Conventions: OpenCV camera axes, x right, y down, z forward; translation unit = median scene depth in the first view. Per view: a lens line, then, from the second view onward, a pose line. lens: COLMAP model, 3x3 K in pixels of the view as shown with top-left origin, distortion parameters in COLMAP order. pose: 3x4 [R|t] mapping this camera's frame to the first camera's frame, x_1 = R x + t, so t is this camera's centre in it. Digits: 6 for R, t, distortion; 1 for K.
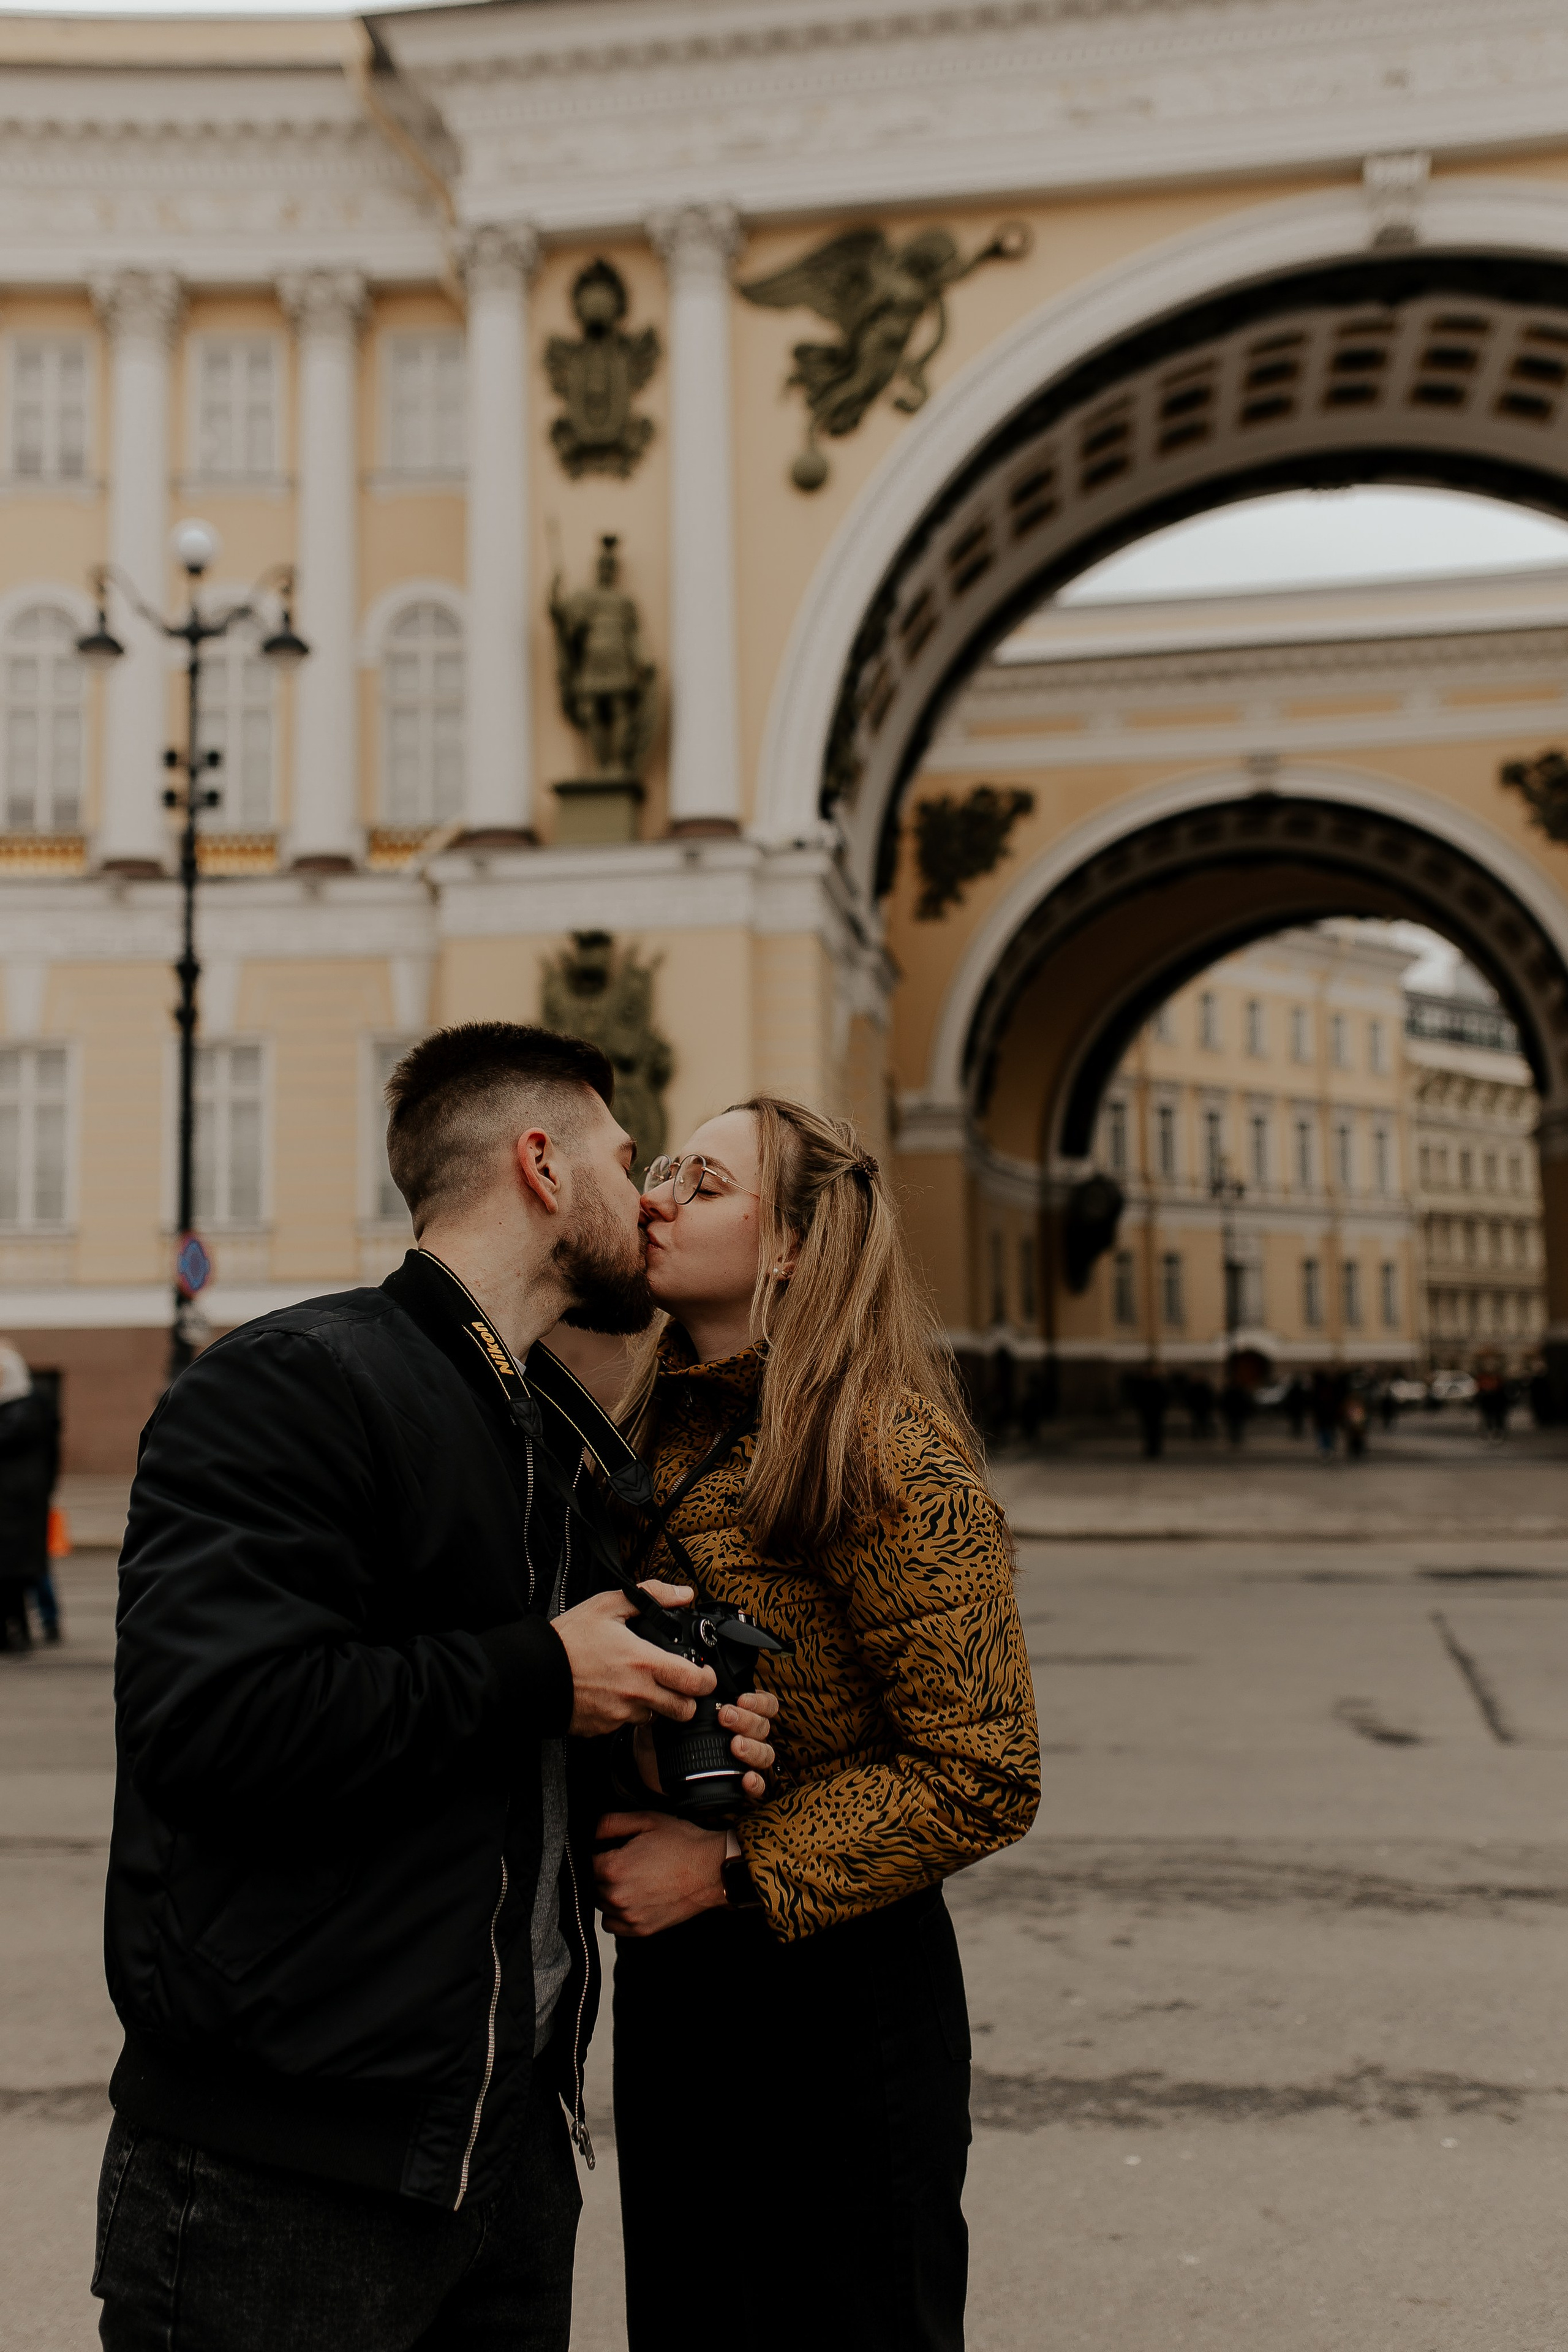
lens RADIAL K [[2304.1, 0, 777.6], [0, 2304.1, 1174.1], [0, 0, 1]] dist [-0.016252, 0.097011]
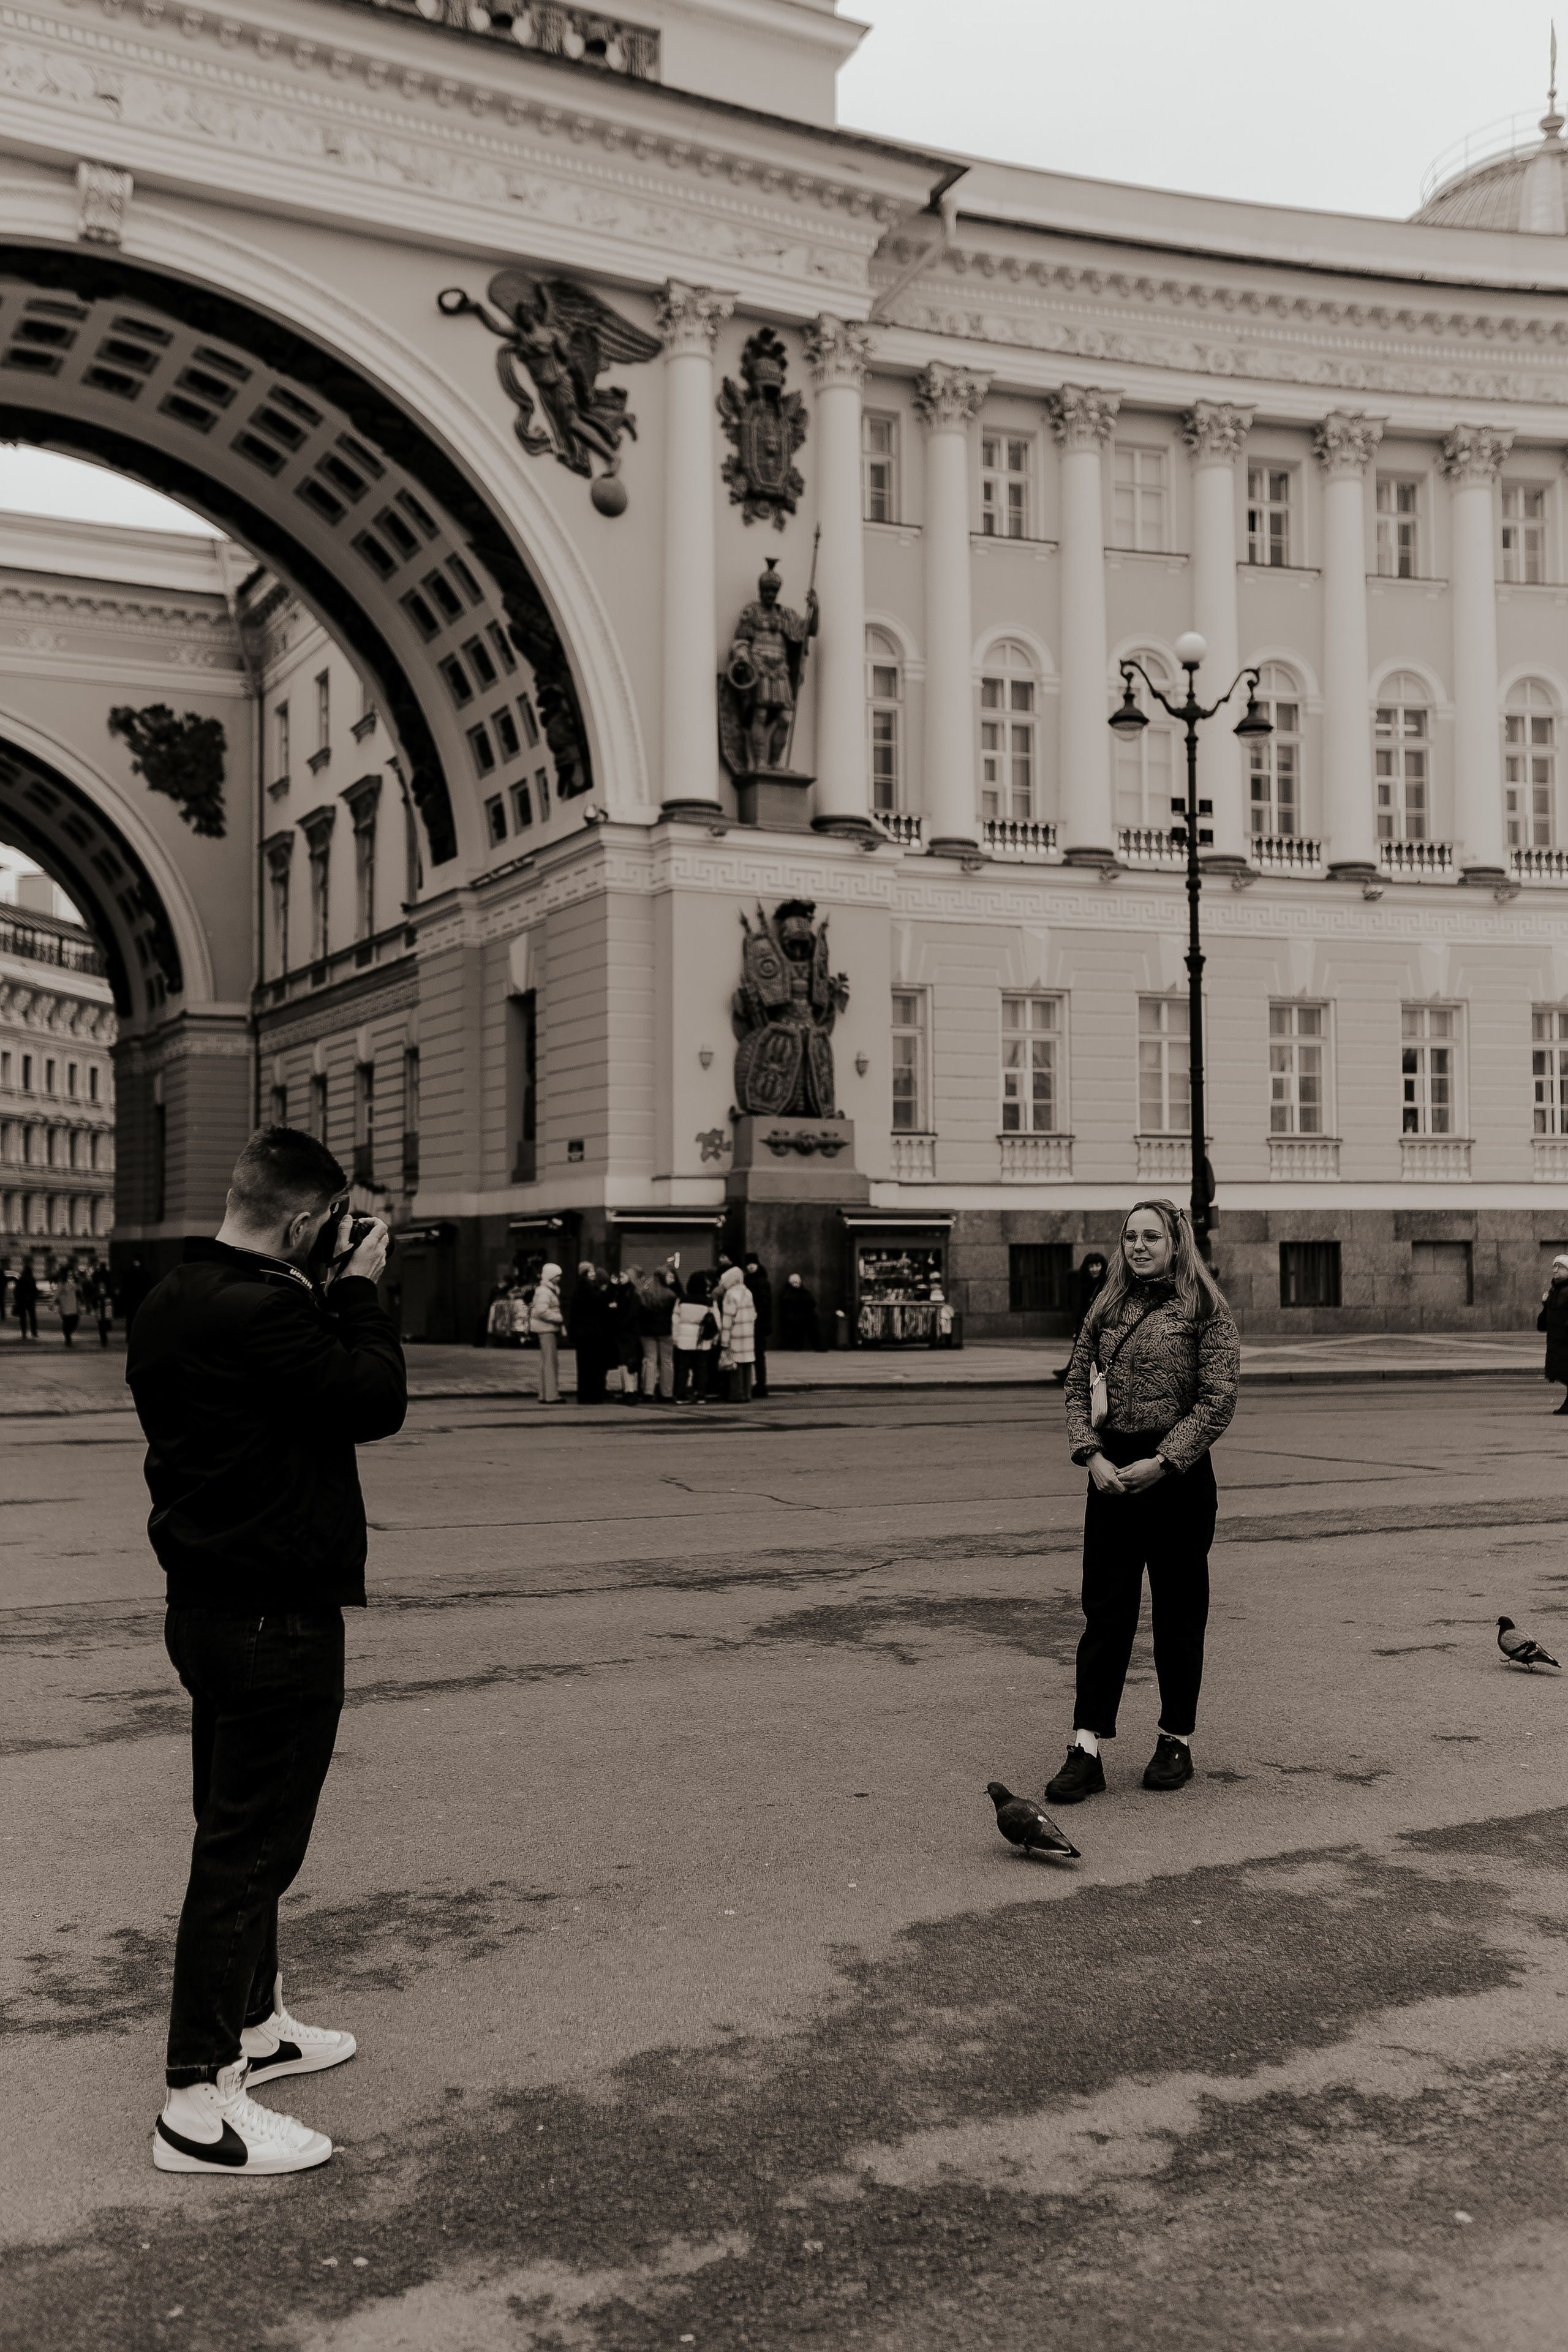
lens RADIAL K [[2237.0, 0, 778.4], [0, 2237.0, 1174.3], [0, 0, 1]] dist [-0.016468, 0.101320]
pose [[0.803156, 0.034568, 0.594765, -0.085969], [-0.060671, 0.997871, 0.023931, -0.006792], [-0.592672, -0.055305, 0.803543, -0.070559]]
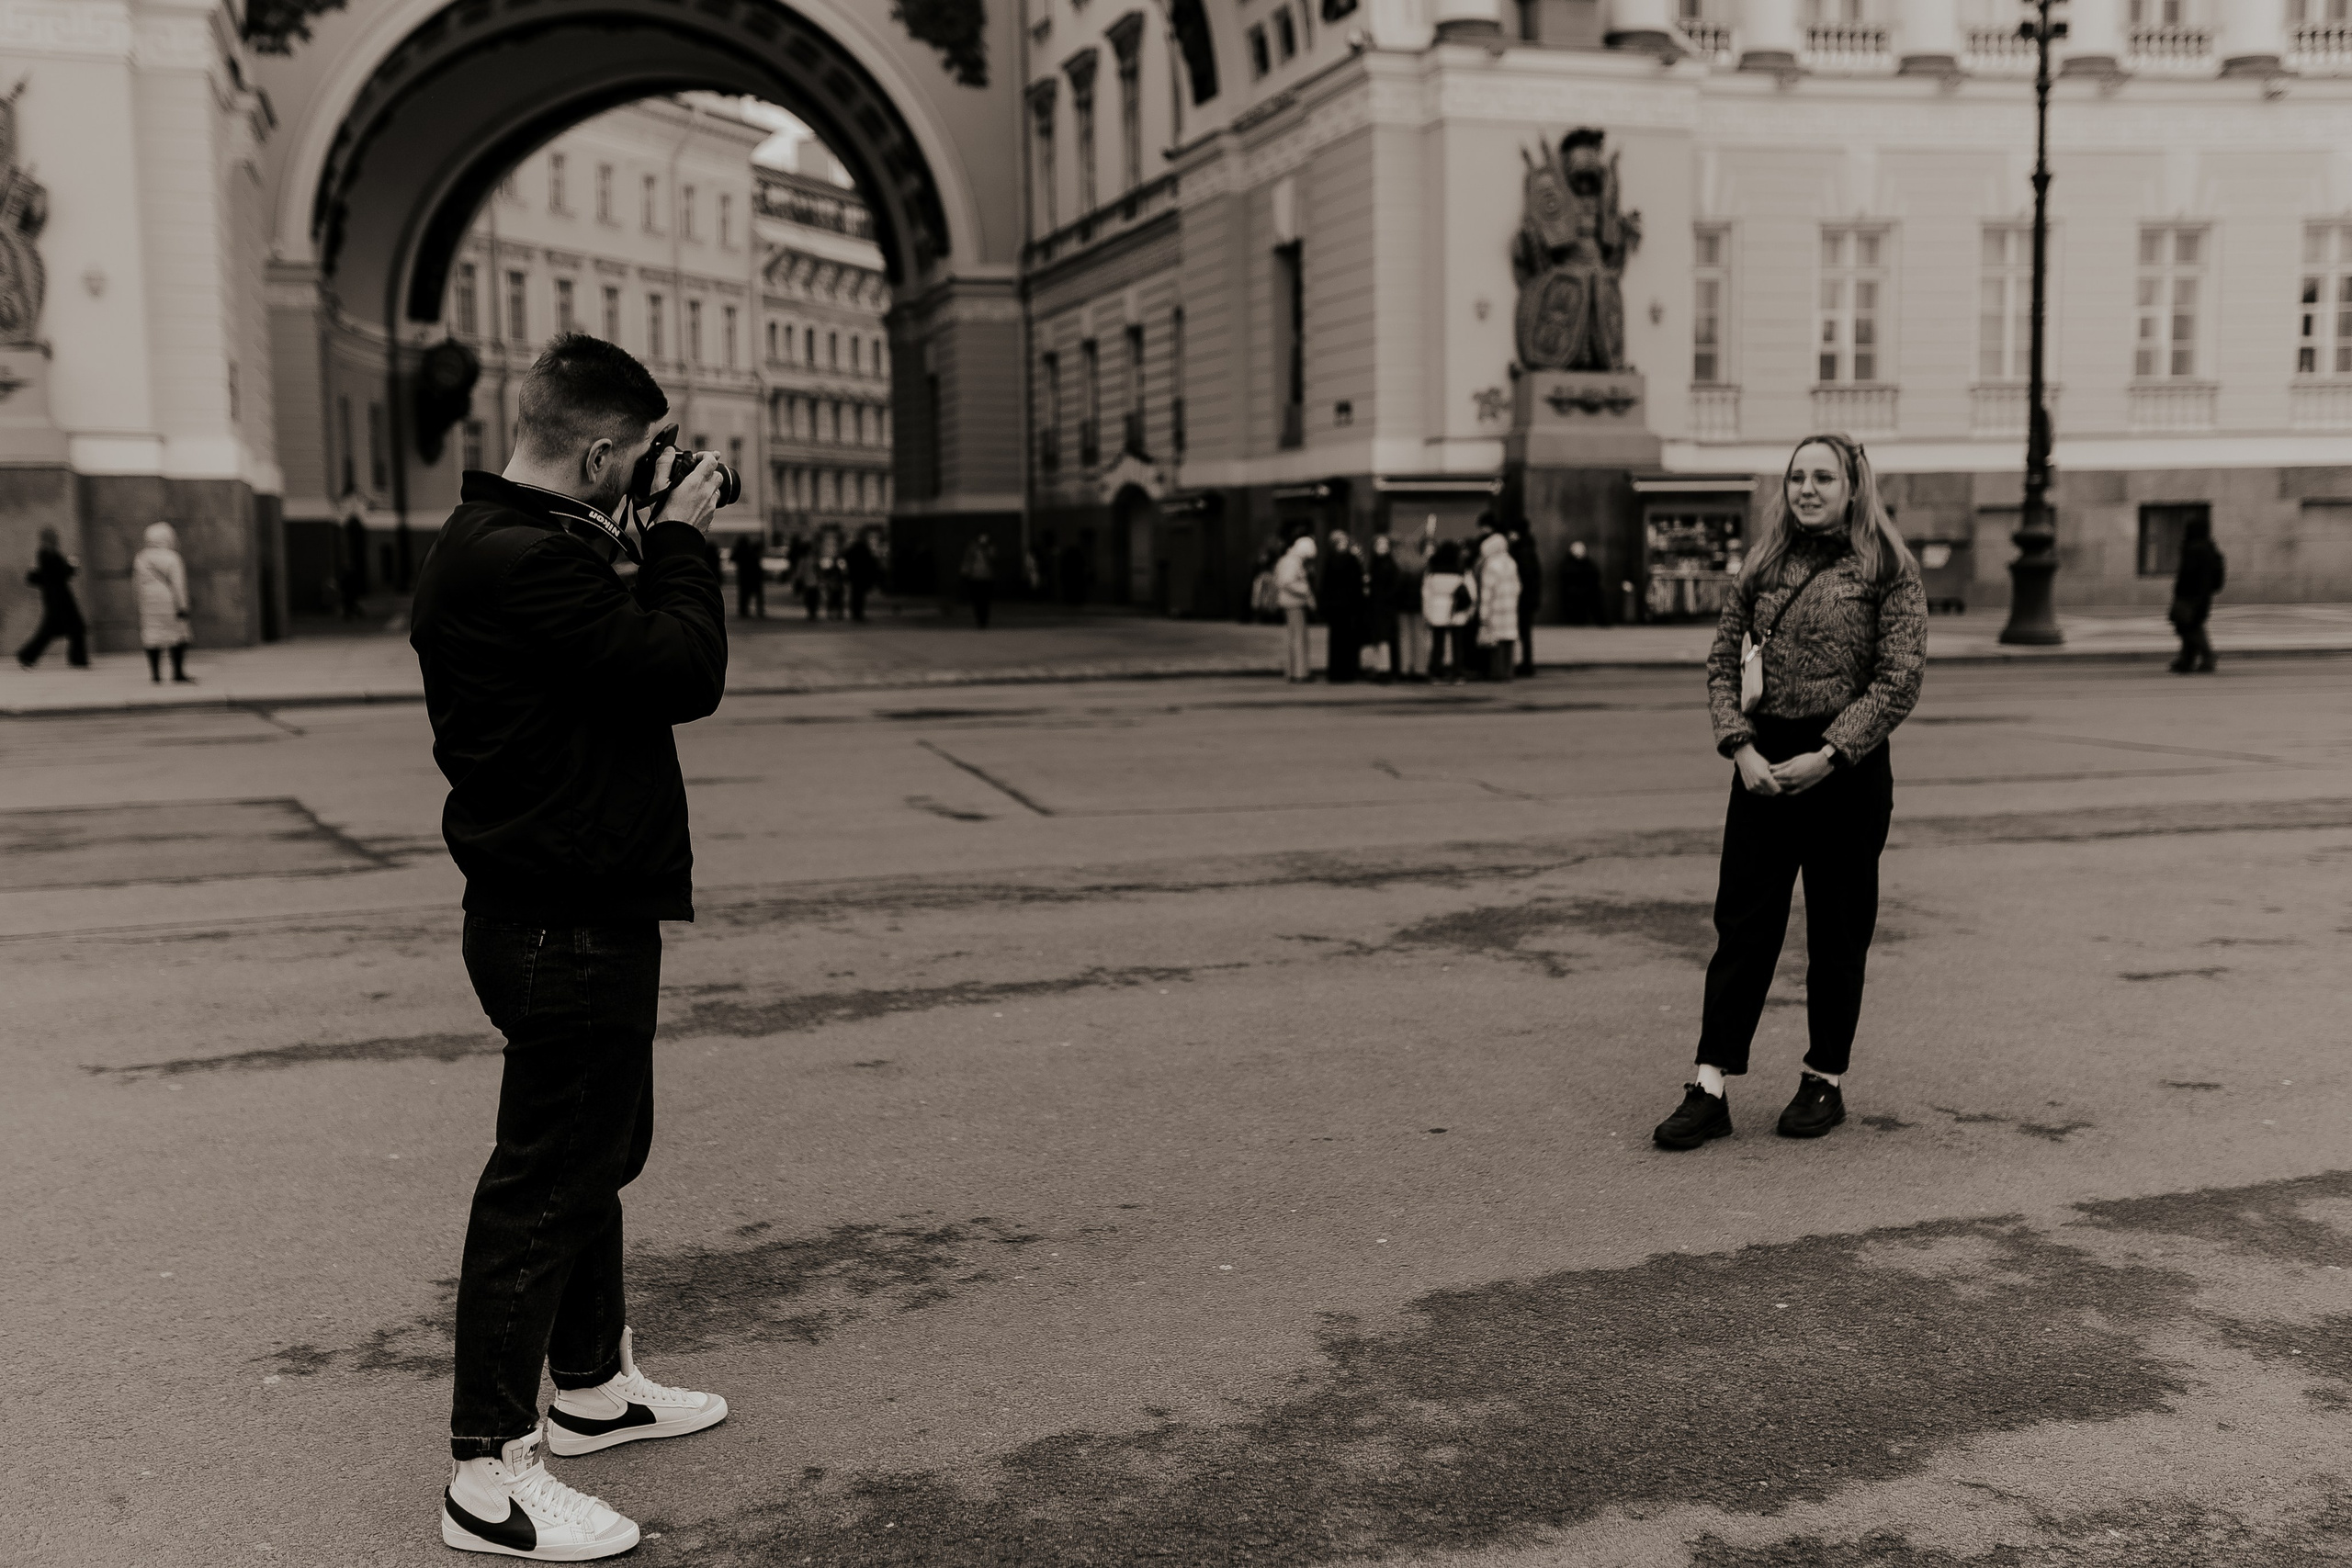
lens RADIAL K [[2322.9, 0, 1181.0], [0, 2322.9, 787.9], [0, 0, 1]] dist [-0.020942, 0.110634]
pose [[0.895883, -0.043634, 0.442142, -0.057647], [-0.040477, 0.983011, 0.179028, -0.004704], [-0.442442, -0.178285, 0.878897, -0.062493]]
